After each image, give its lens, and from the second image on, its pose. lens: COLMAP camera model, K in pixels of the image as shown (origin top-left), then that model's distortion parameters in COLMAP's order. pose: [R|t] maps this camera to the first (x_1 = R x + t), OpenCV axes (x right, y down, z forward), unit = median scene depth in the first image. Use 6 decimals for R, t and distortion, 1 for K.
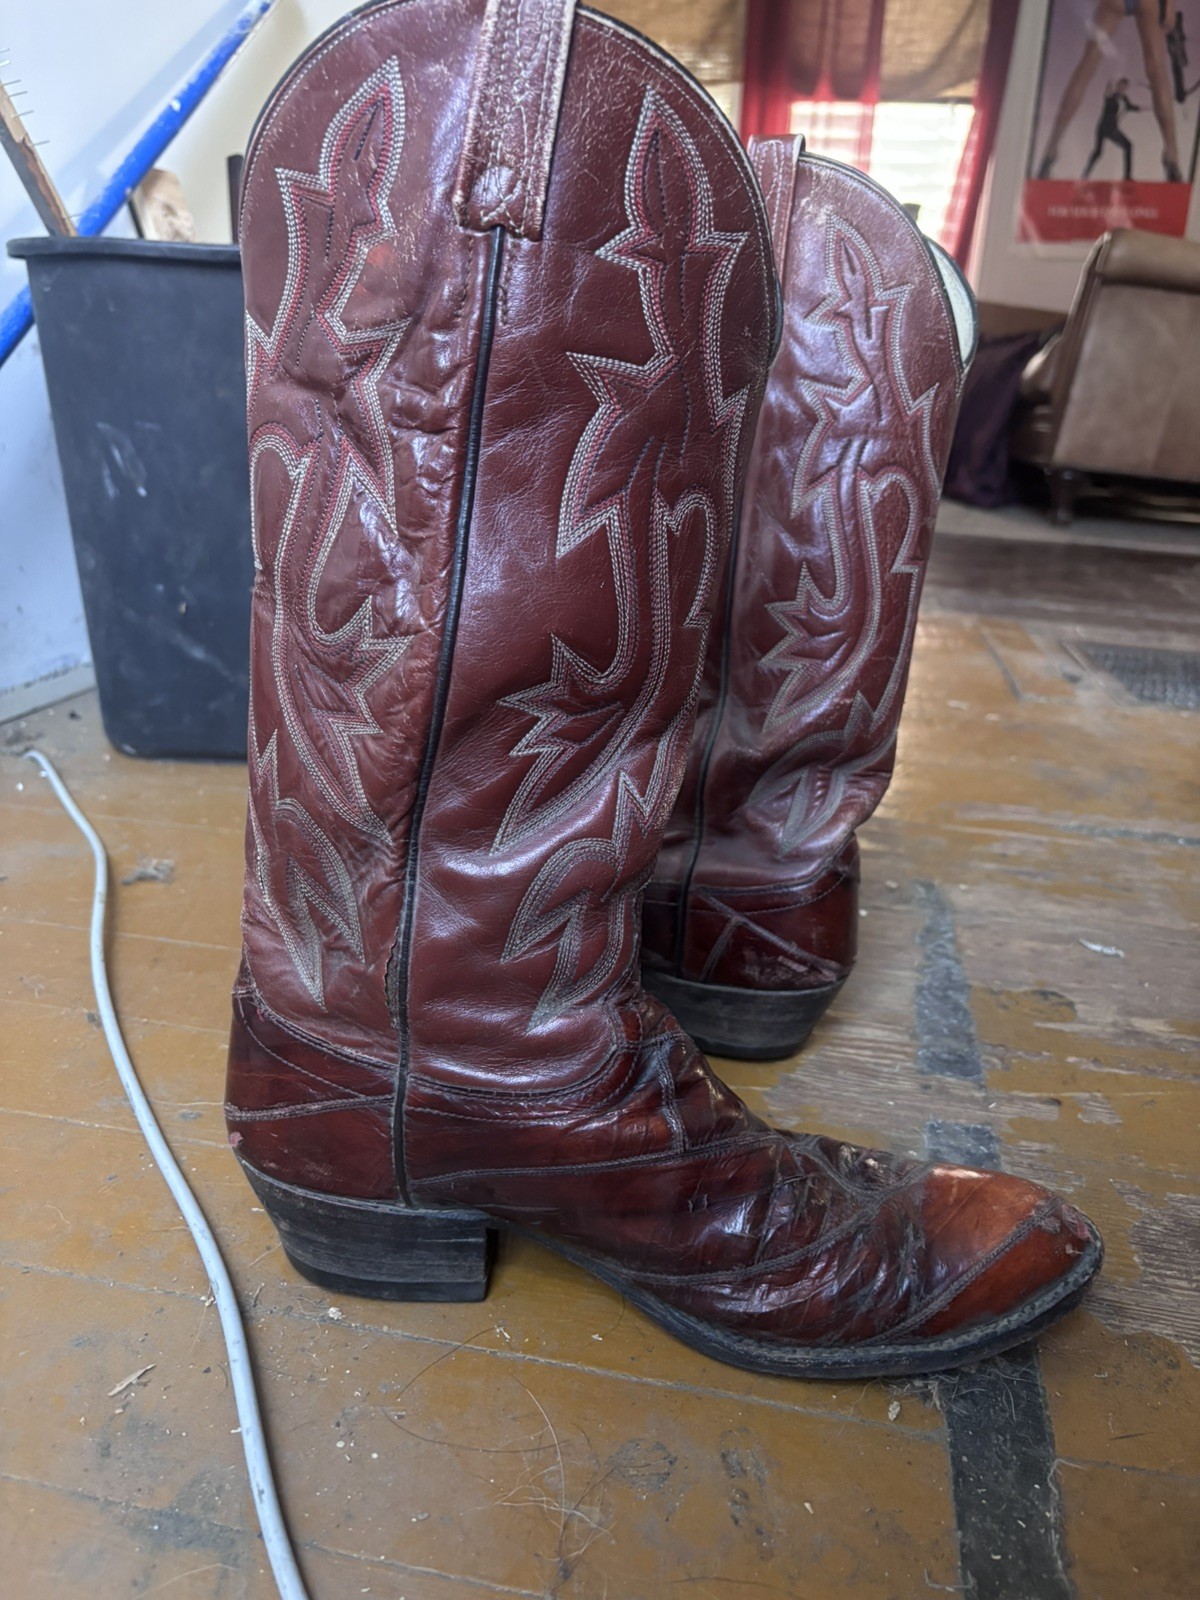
lens RADIAL K [[1273.6, 0, 607.7], [0, 1273.6, 813.7], [0, 0, 1]] dist [0.002241, -0.003697]
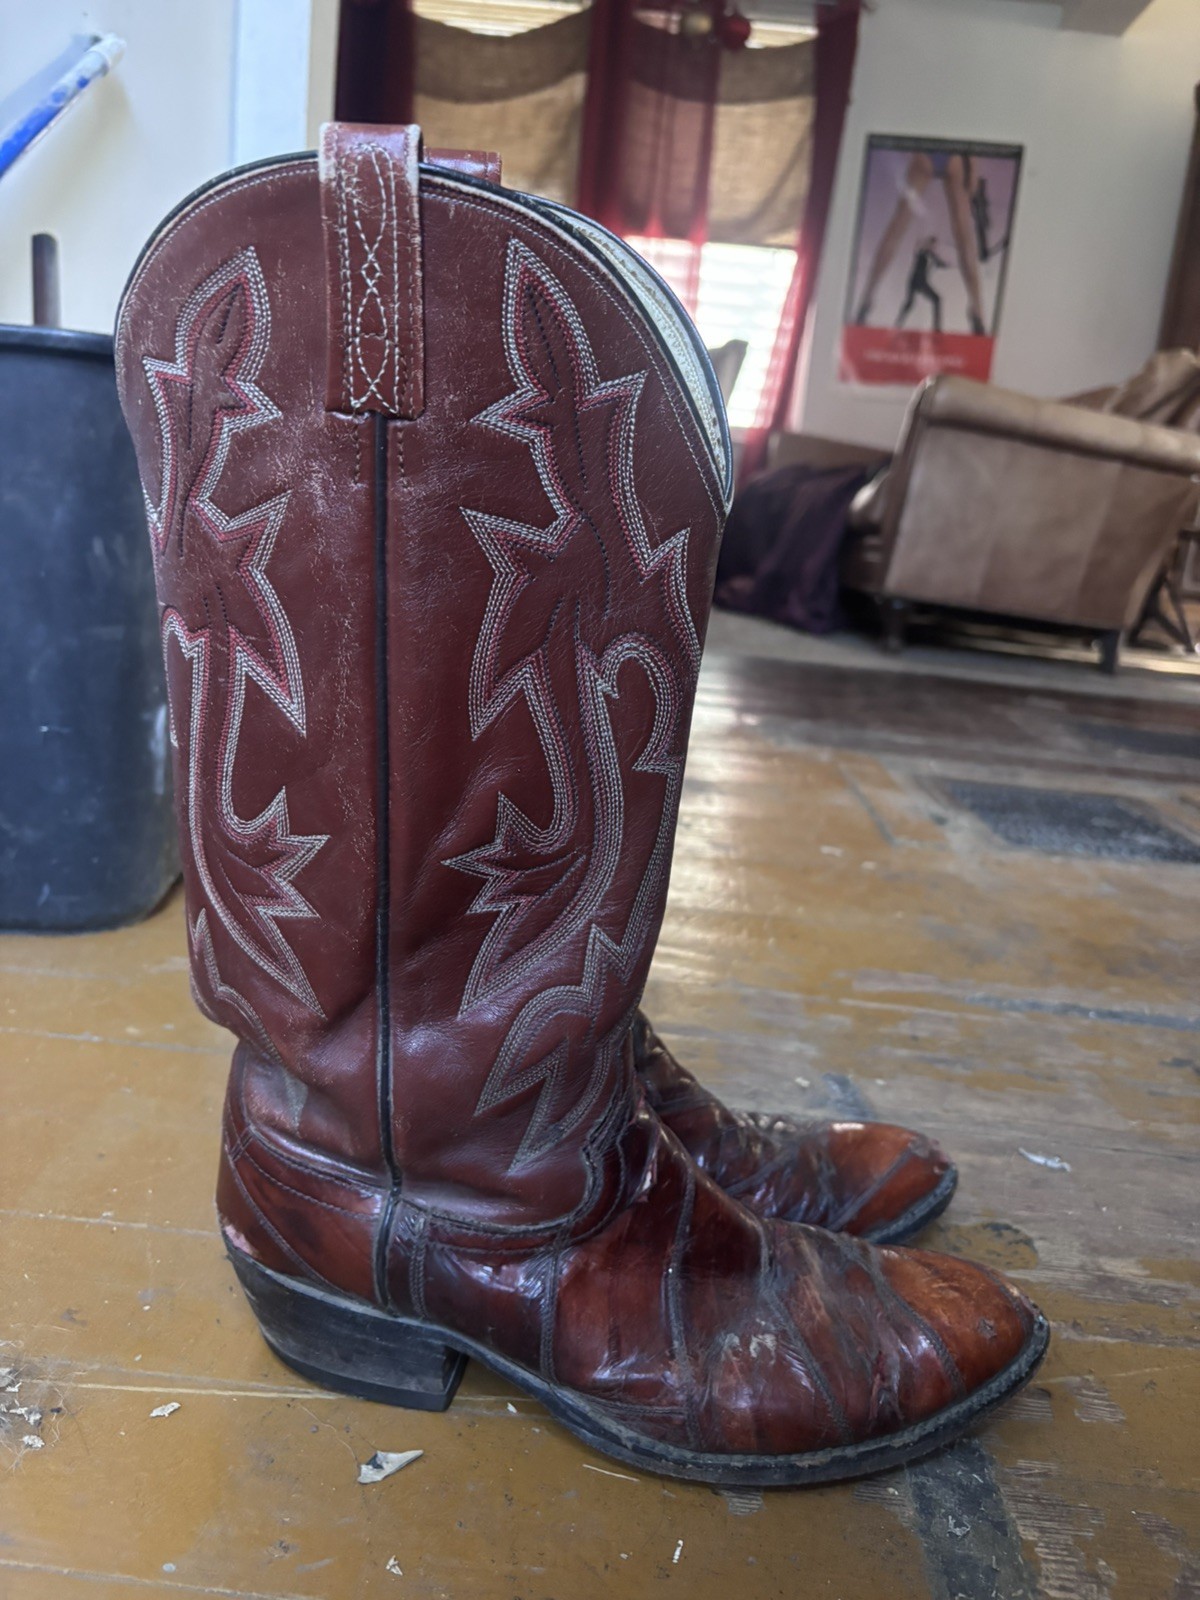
lens RADIAL K [[1273.6, 0, 607.7], [0, 1273.6, 813.7], [0, 0, 1]] dist [0.002241, -0.003697]
pose [[0.990468, 0.007909, 0.137517, -0.036360], [0.003587, 0.996530, -0.083153, -0.067980], [-0.137697, 0.082854, 0.987003, 0.178353]]
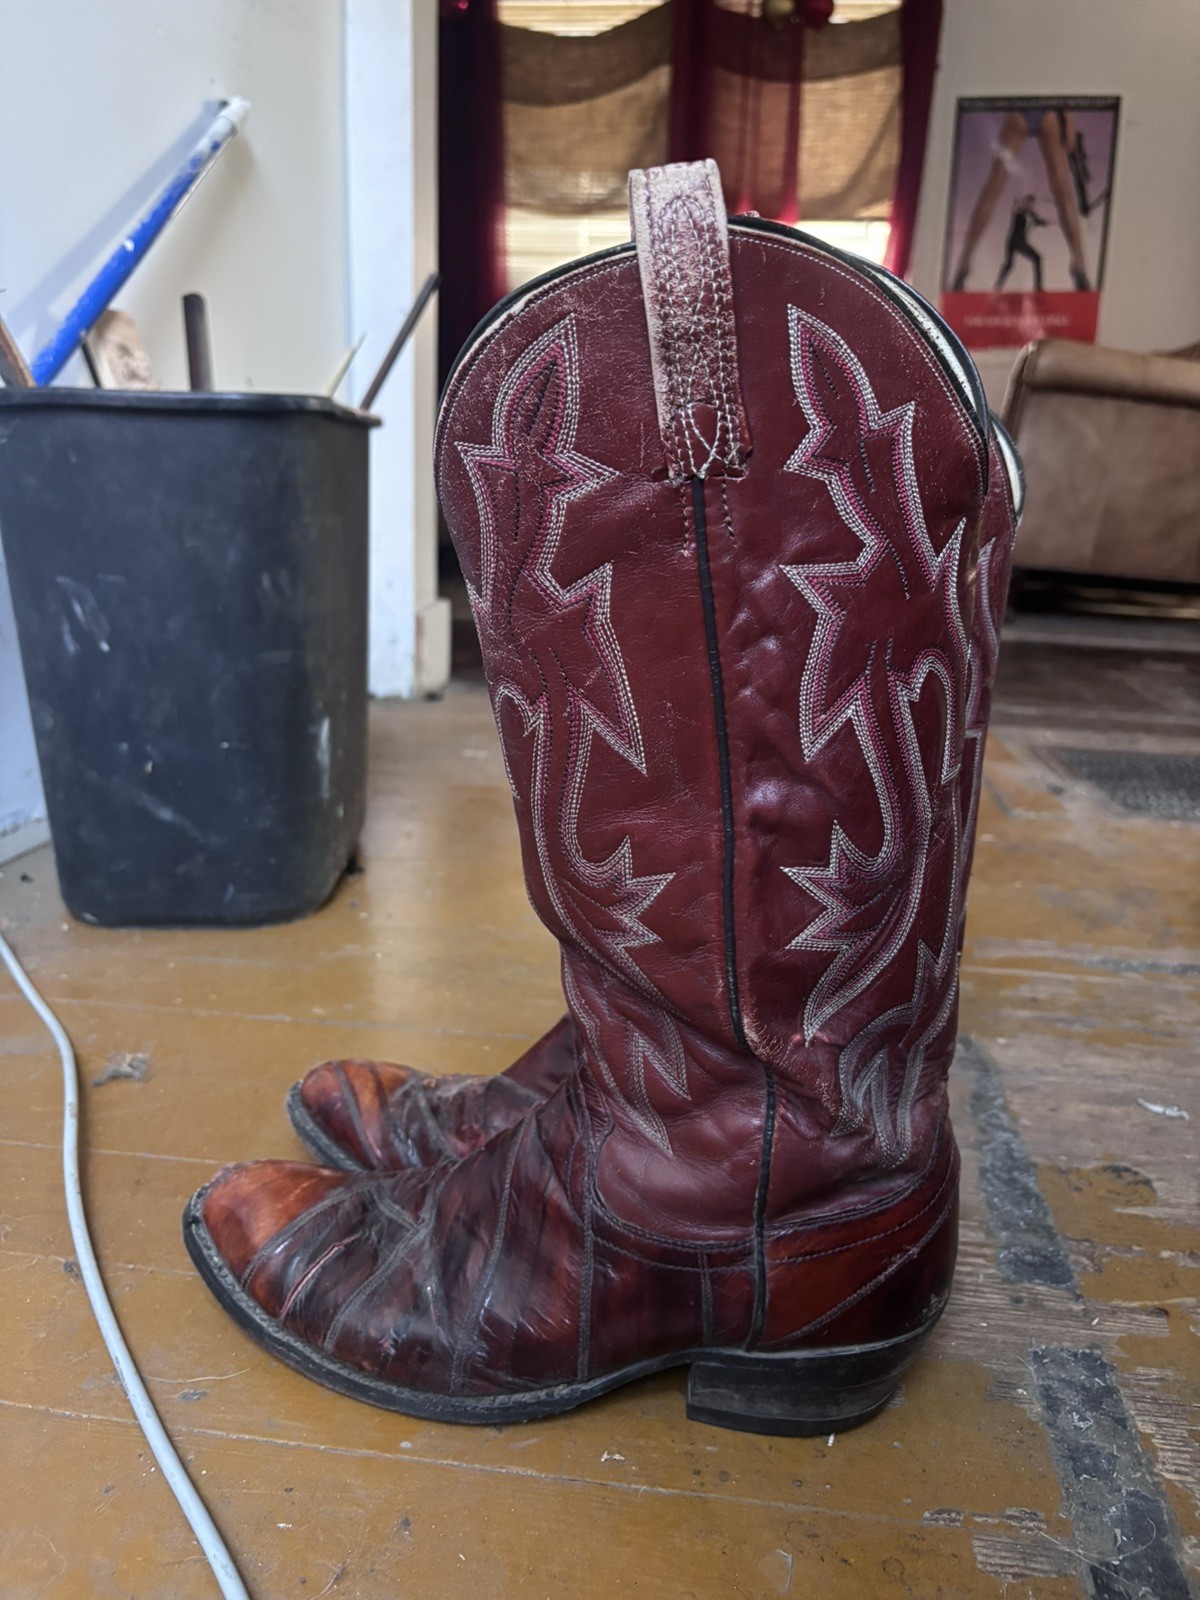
lens RADIAL K [[1276.7, 0, 600.0], [0, 1276.7, 800.0], [0, 0, 1]] dist [0.007201, -0.009815]
pose [[0.998448, -0.034699, 0.043560, -0.062494], [0.038252, 0.995766, -0.083590, -0.064383], [-0.040475, 0.085126, 0.995548, 0.077935]]
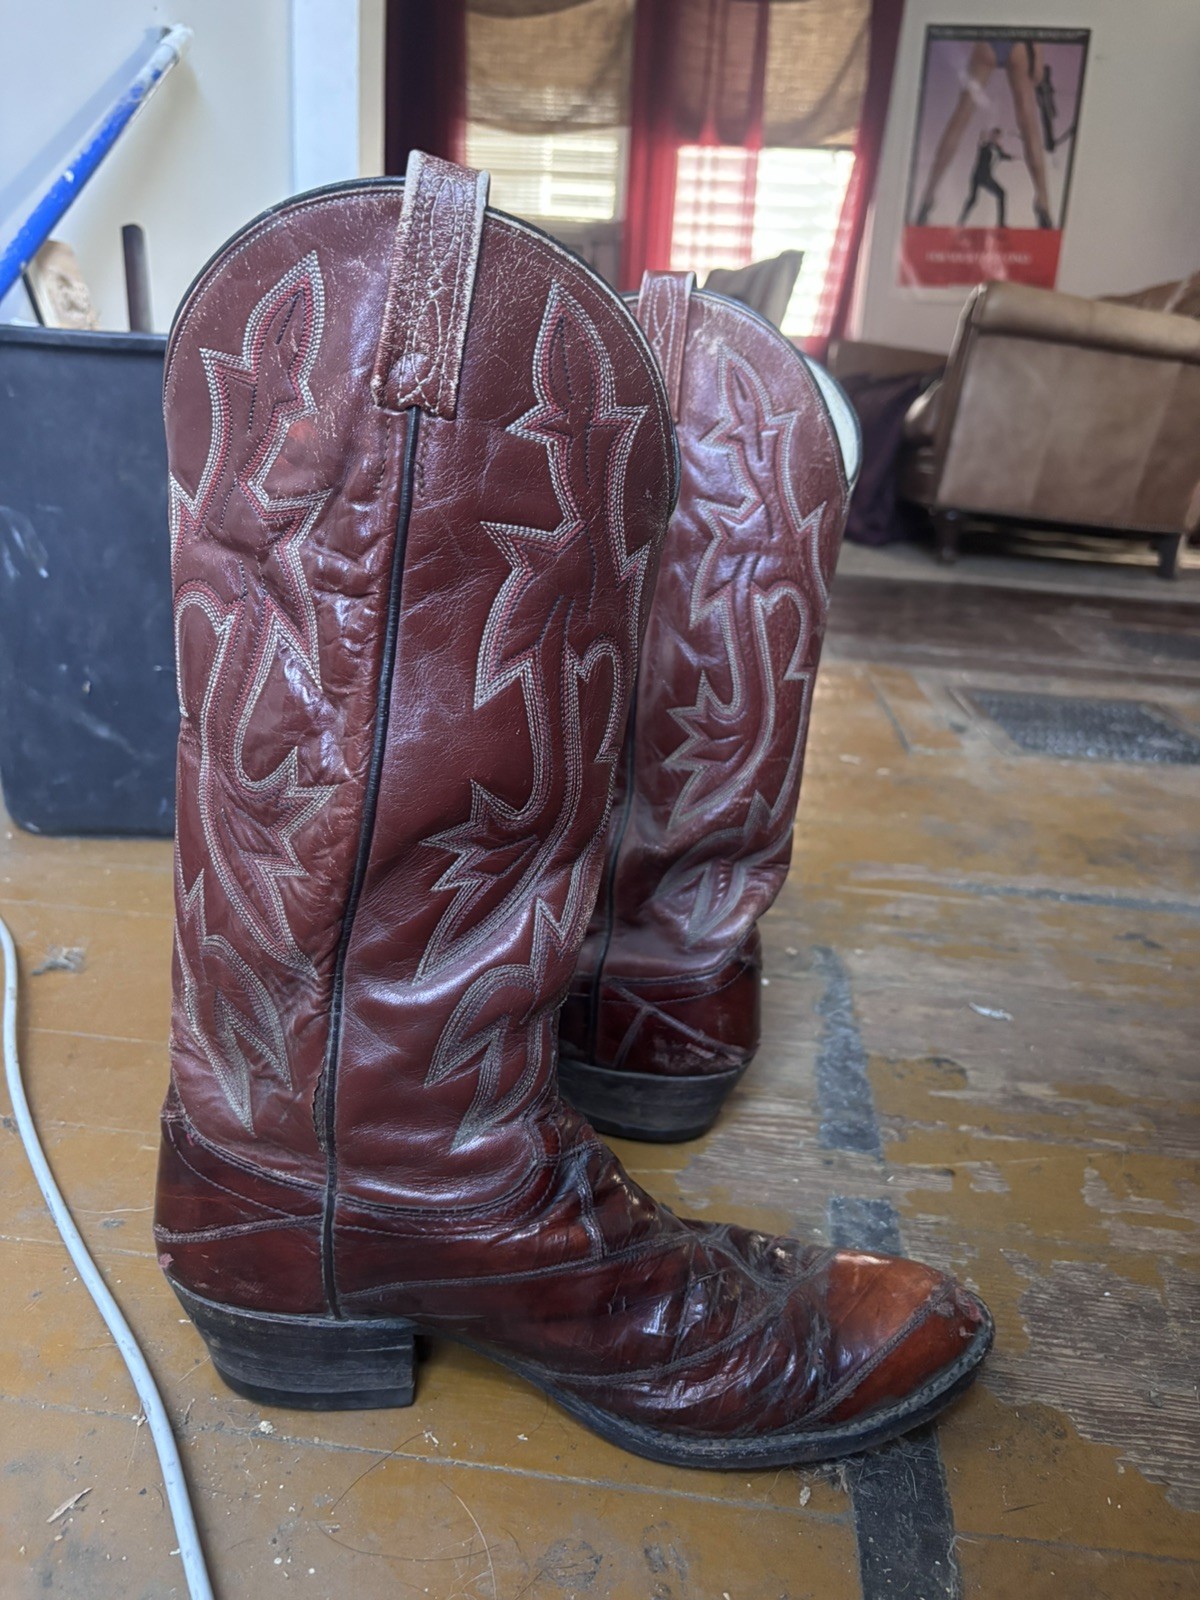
lens RADIAL K [[1275.3, 0, 595.8], [0, 1275.3, 819.6], [0, 0, 1]] dist [0.002841, -0.009295]
pose [[0.997467, -0.017836, 0.068859, -0.007352], [0.018800, 0.999734, -0.013383, -0.050918], [-0.068602, 0.014644, 0.997537, -0.034104]]
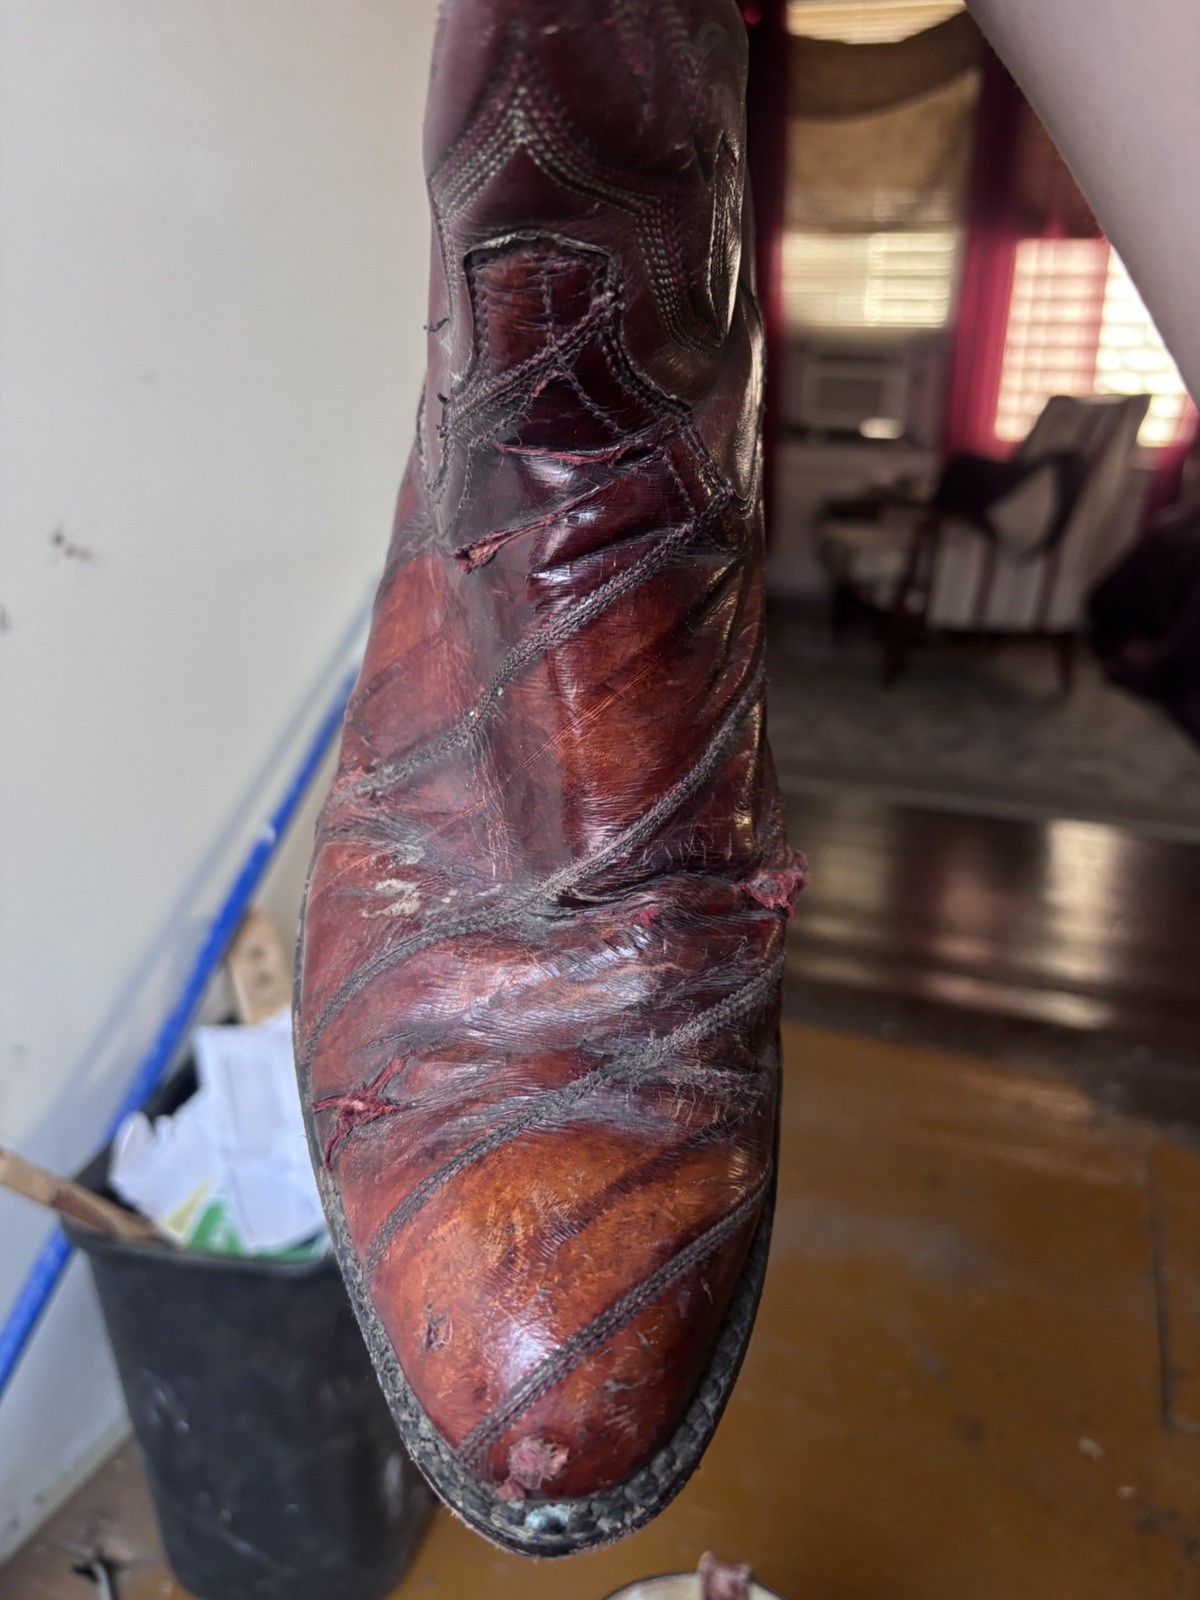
lens RADIAL K [[1291.1, 0, 602.8], [0, 1291.1, 797.3], [0, 0, 1]] dist [-0.000975, 0.000987]
pose [[0.983520, 0.025716, -0.178962, 0.165077], [-0.024932, 0.999667, 0.006626, -1.019900], [0.179073, -0.002055, 0.983834, 0.096695]]
